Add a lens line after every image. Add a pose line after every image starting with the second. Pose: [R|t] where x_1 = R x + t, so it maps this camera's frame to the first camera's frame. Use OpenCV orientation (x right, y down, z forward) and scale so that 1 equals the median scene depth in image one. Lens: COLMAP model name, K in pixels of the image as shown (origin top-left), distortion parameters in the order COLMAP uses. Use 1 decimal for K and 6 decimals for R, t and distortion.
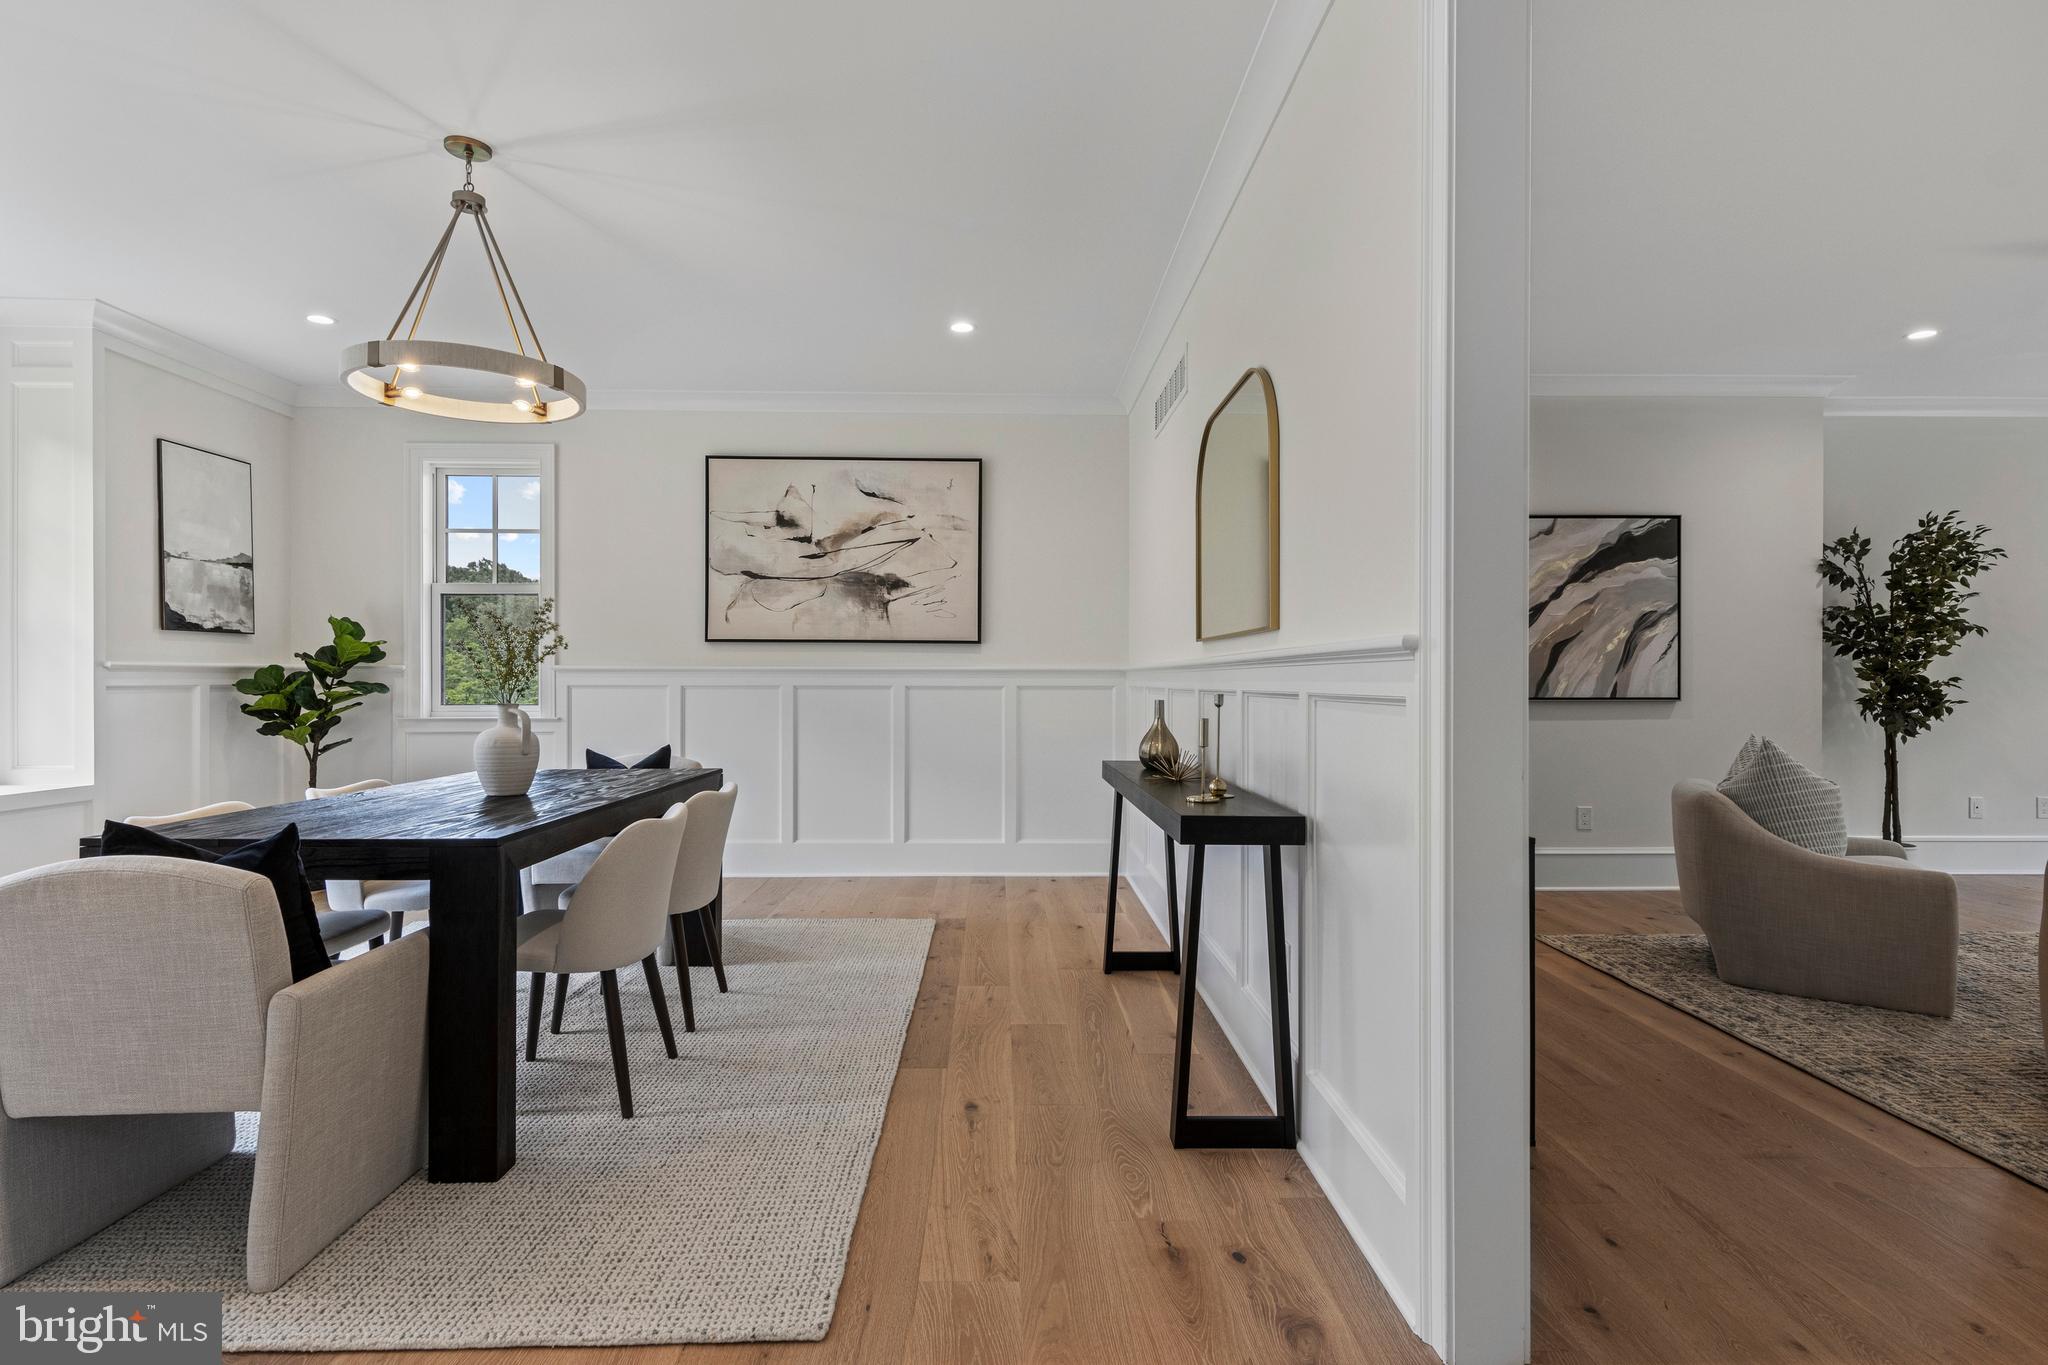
lens RADIAL K [[1041.0, 0, 1025.4], [0, 1041.0, 685.4], [0, 0, 1]] dist [0.007143, -0.000670]
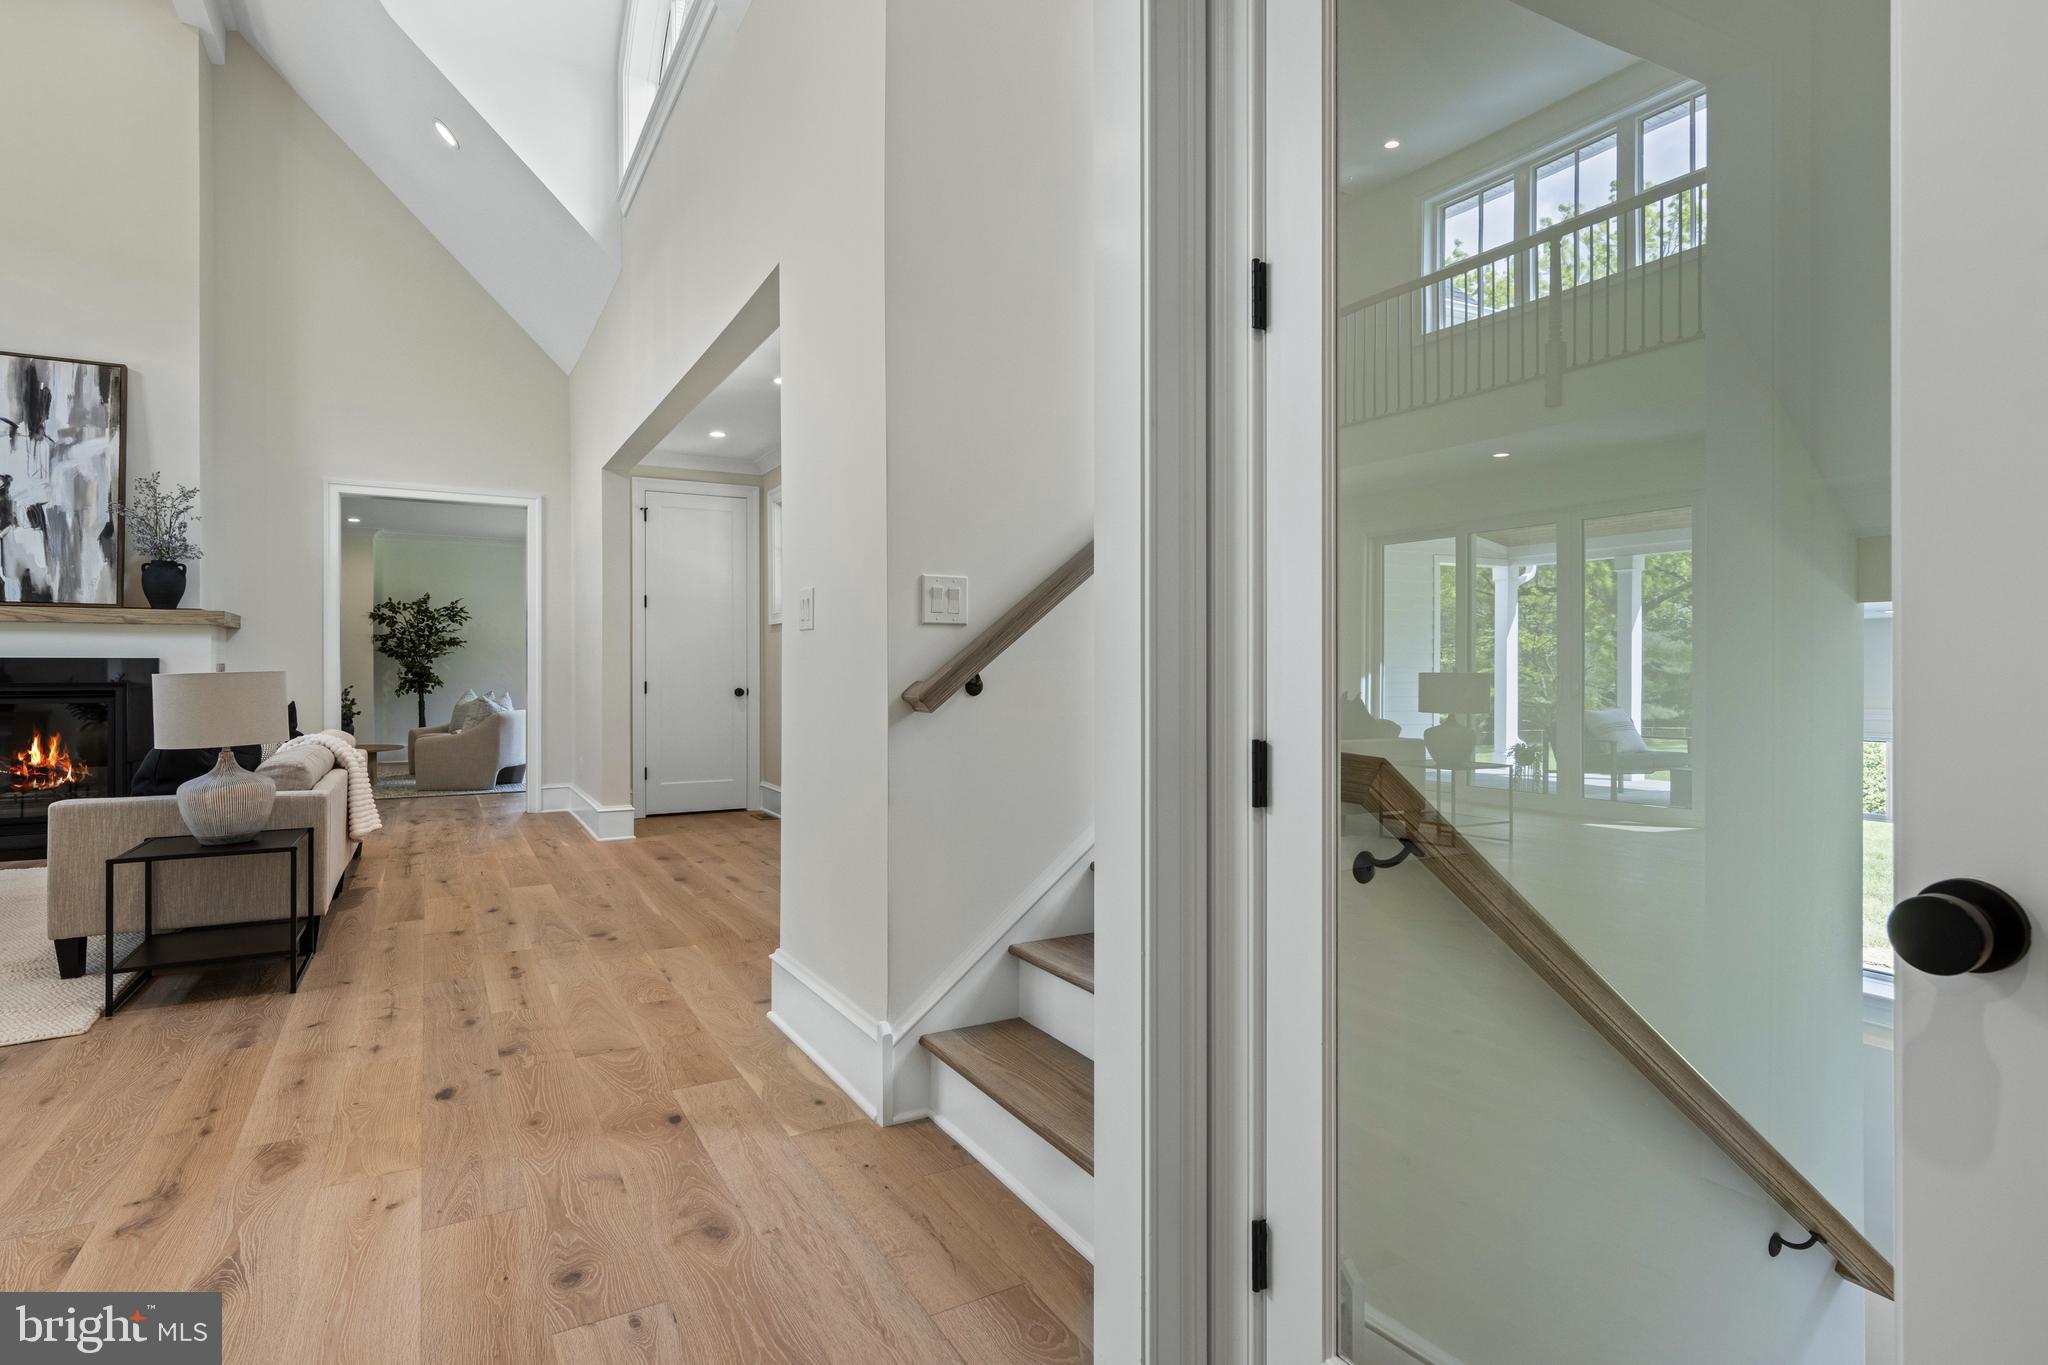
lens RADIAL K [[1041.0, 0, 1034.9], [0, 1041.0, 675.0], [0, 0, 1]] dist [0.007143, -0.000670]
pose [[0.875967, -0.004500, 0.482350, 0.931272], [0.003192, 0.999989, 0.003533, 0.004258], [-0.482361, -0.001555, 0.875971, -1.535768]]
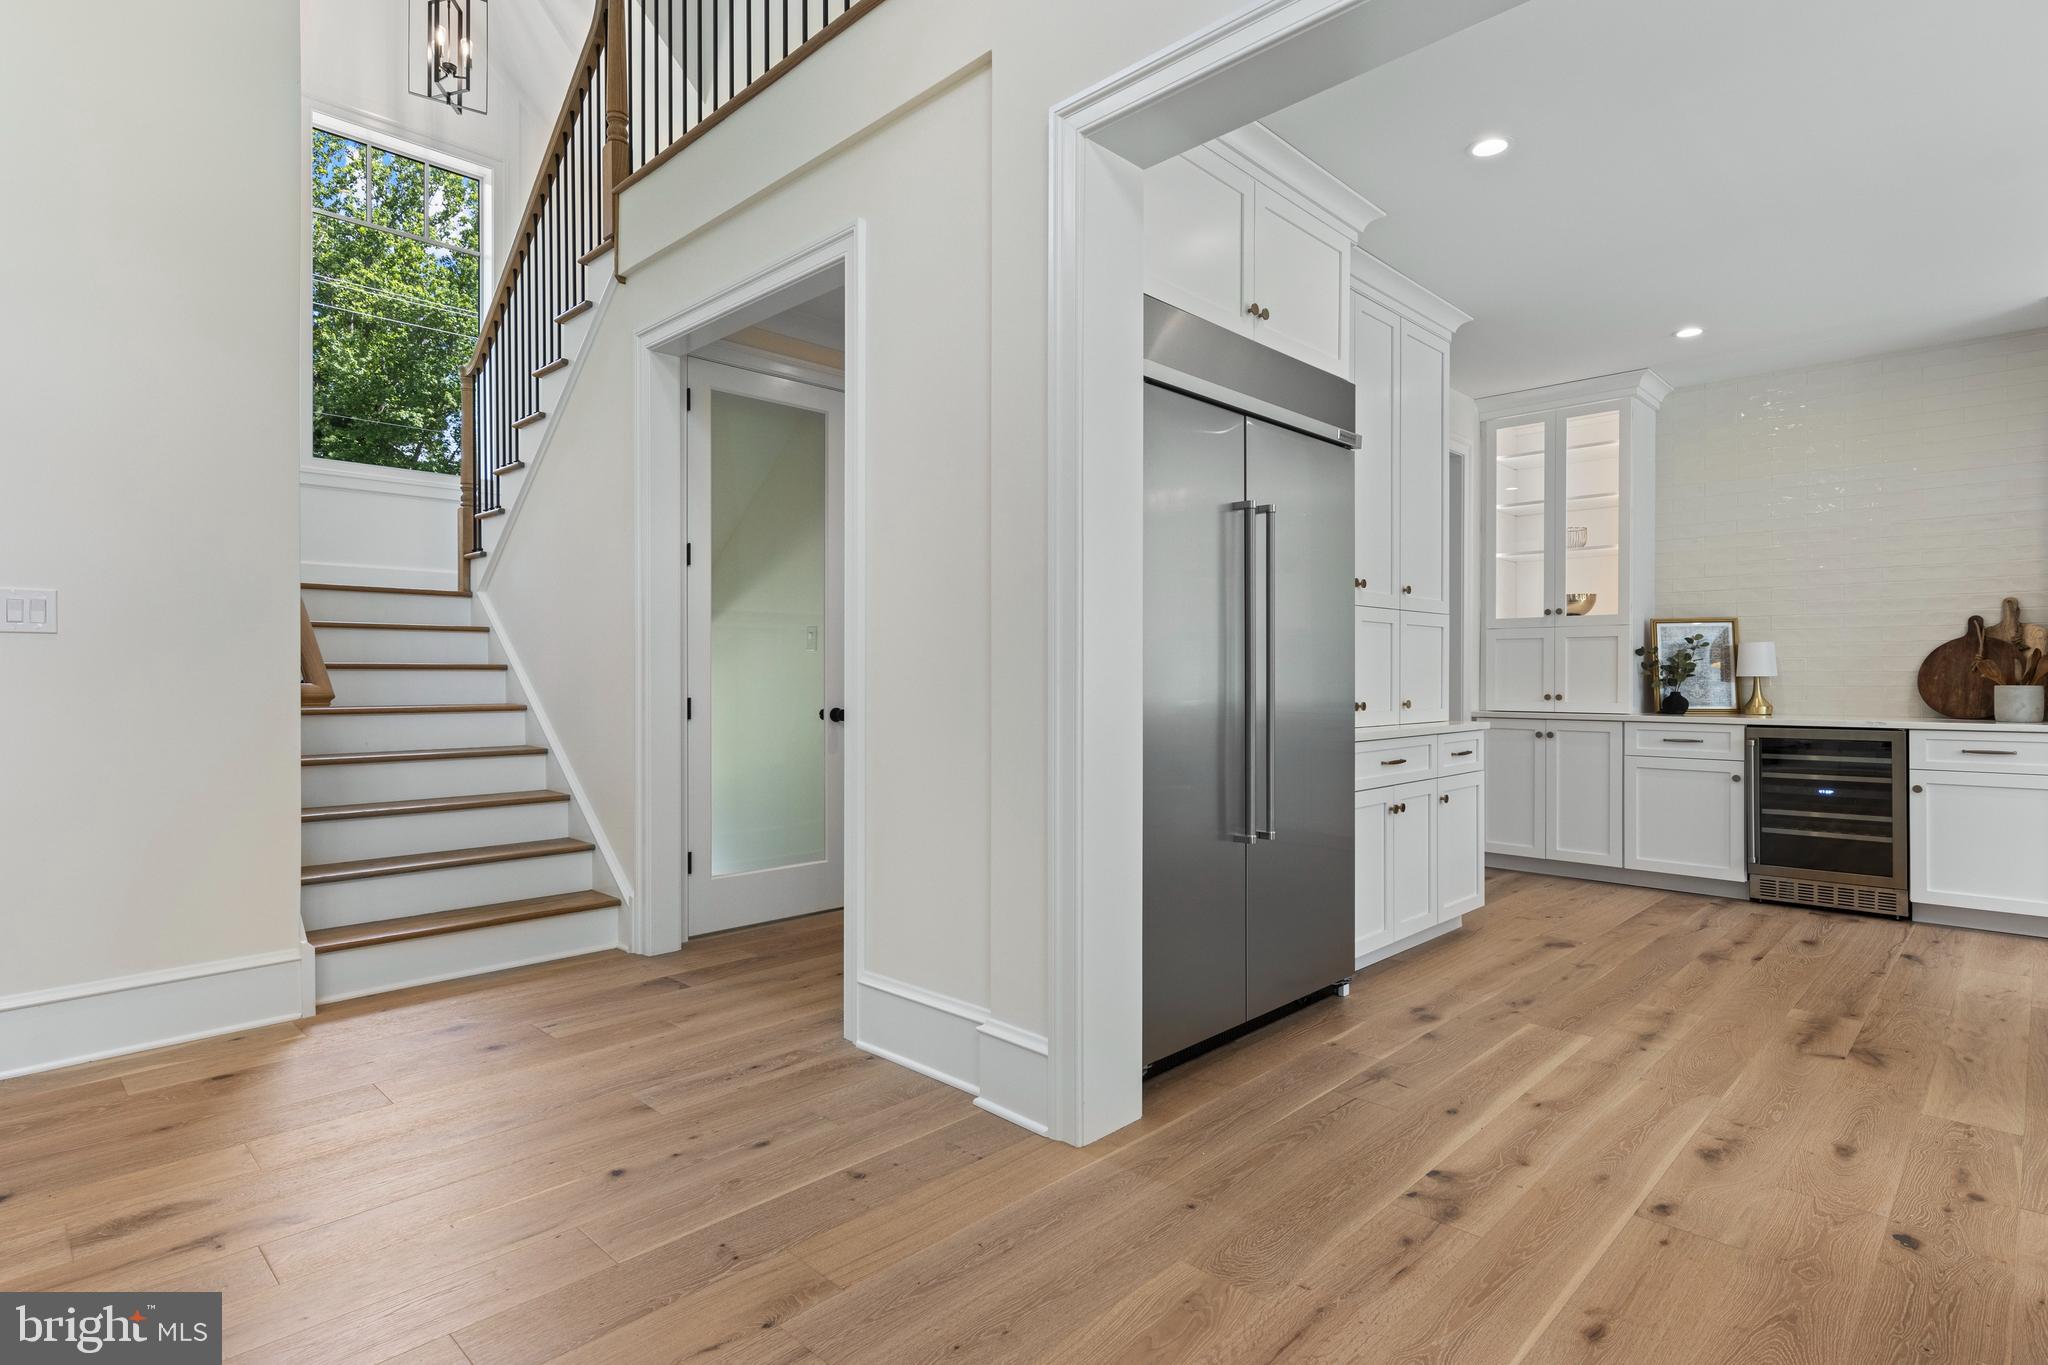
lens RADIAL K [[1041.0, 0, 1028.8], [0, 1041.0, 677.7], [0, 0, 1]] dist [0.007143, -0.000670]
pose [[-0.693968, -0.006422, 0.719977, 0.388113], [0.003713, 0.999915, 0.012498, 0.002356], [-0.719996, 0.011346, -0.693886, -0.999958]]
